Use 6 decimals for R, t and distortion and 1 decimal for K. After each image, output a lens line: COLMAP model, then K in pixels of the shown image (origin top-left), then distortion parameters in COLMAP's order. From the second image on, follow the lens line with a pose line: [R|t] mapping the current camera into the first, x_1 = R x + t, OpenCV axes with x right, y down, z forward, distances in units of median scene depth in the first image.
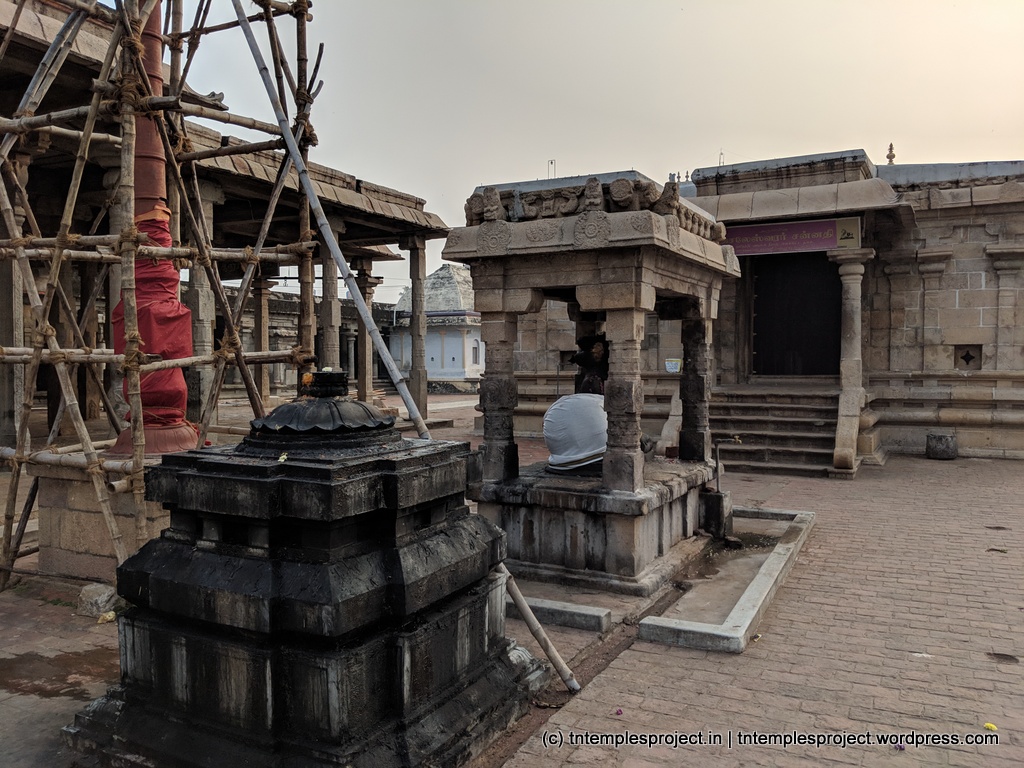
lens RADIAL K [[875.1, 0, 493.3], [0, 875.1, 384.2], [0, 0, 1]] dist [0.126294, -0.216377]
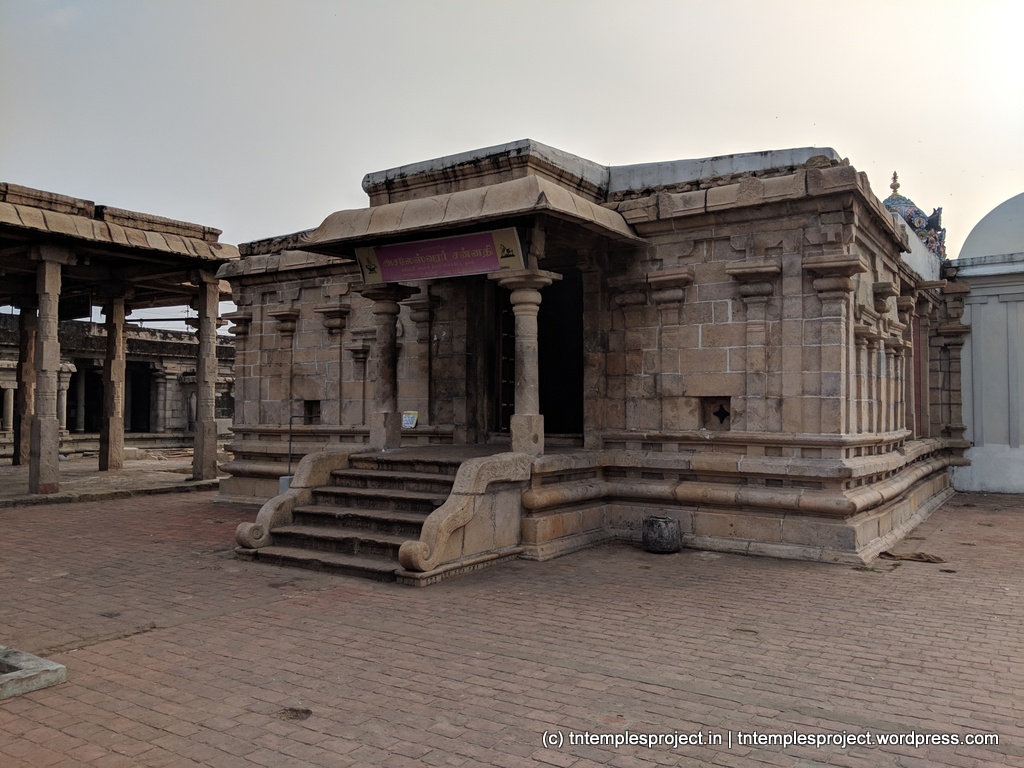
lens RADIAL K [[847.9, 0, 509.9], [0, 847.9, 378.4], [0, 0, 1]] dist [0.107828, -0.199787]
pose [[0.991702, 0.002035, -0.128541, 0.457246], [-0.009821, 0.998152, -0.059969, -0.015072], [0.128182, 0.060734, 0.989889, 0.267764]]
